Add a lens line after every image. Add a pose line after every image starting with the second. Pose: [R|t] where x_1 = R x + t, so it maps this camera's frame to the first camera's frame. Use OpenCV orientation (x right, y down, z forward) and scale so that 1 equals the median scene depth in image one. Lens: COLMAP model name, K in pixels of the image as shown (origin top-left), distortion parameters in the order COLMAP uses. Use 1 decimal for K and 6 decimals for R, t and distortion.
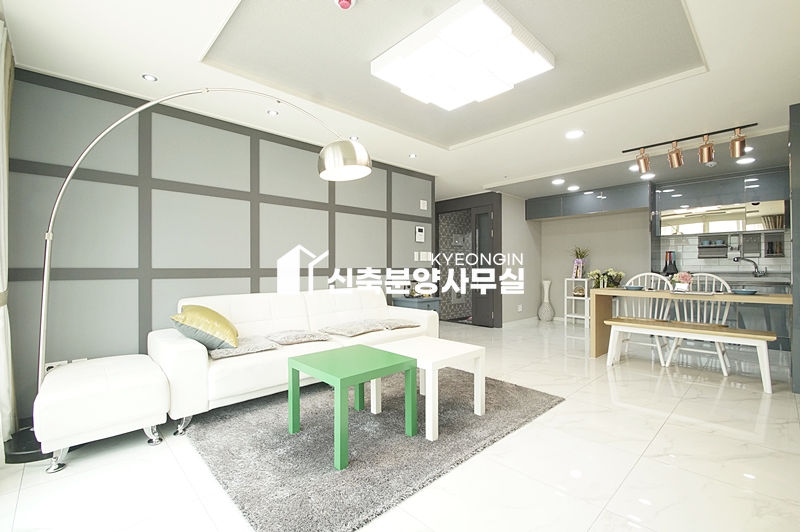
lens RADIAL K [[346.8, 0, 391.6], [0, 346.8, 268.8], [0, 0, 1]] dist [-0.000796, -0.004819]
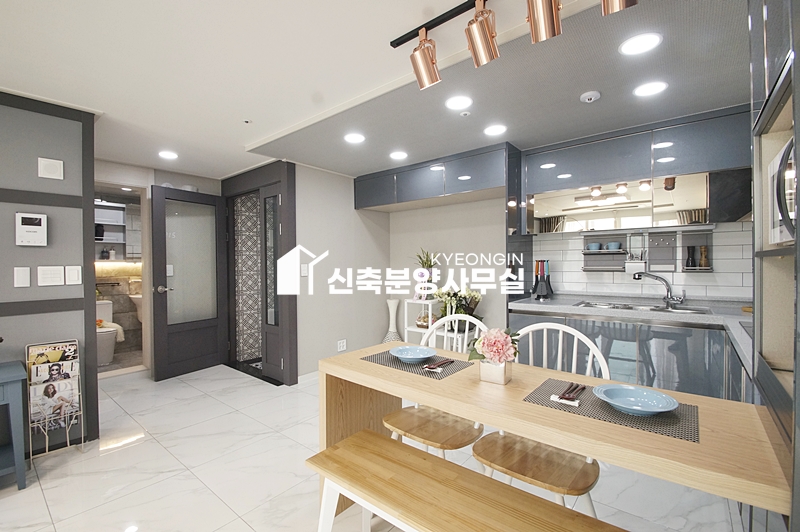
lens RADIAL K [[346.8, 0, 389.1], [0, 346.8, 265.4], [0, 0, 1]] dist [-0.000796, -0.004819]
pose [[0.991744, -0.007198, 0.128032, 0.490976], [0.006895, 0.999972, 0.002811, -0.047602], [-0.128049, -0.001905, 0.991766, 0.458243]]
